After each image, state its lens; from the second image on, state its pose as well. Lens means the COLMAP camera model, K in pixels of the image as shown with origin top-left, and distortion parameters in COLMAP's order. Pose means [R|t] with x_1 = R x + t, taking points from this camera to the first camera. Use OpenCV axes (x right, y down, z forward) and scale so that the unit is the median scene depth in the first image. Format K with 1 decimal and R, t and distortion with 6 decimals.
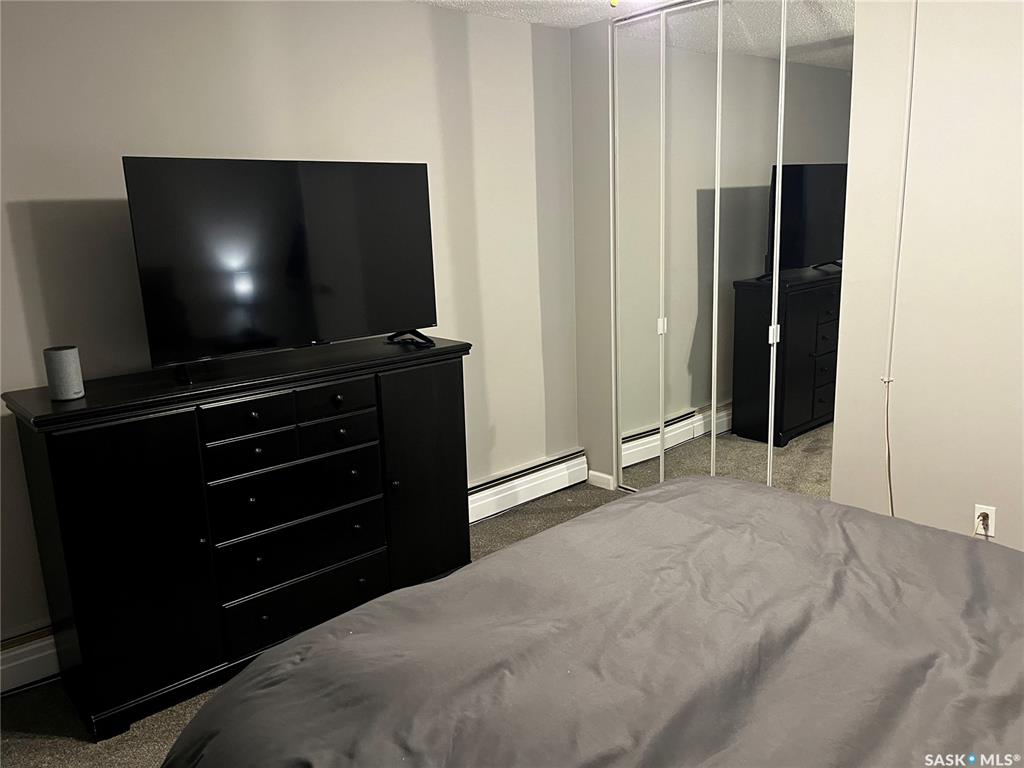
lens RADIAL K [[784.8, 0, 512.0], [0, 784.8, 385.5], [0, 0, 1]] dist [0.053281, -0.069205]
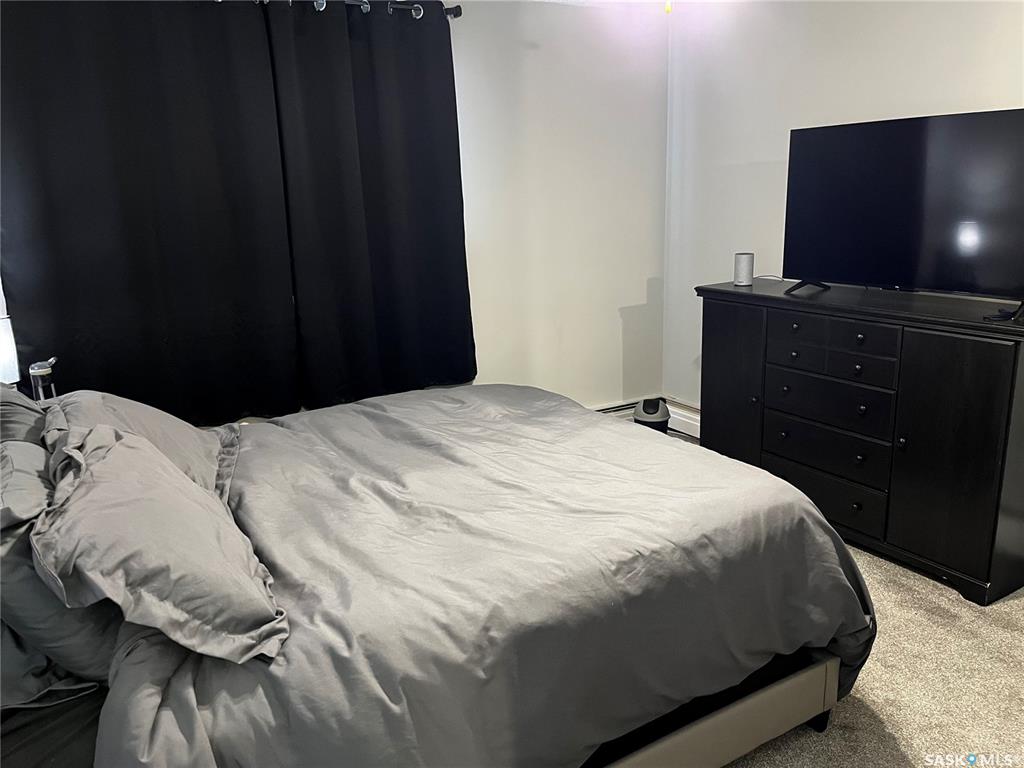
lens RADIAL K [[784.8, 0, 510.3], [0, 784.8, 383.3], [0, 0, 1]] dist [0.053281, -0.069205]
pose [[-0.199044, 0.271171, -0.941726, 1.574294], [-0.189963, 0.932051, 0.308535, -0.290775], [0.961403, 0.240305, -0.134007, 1.149028]]
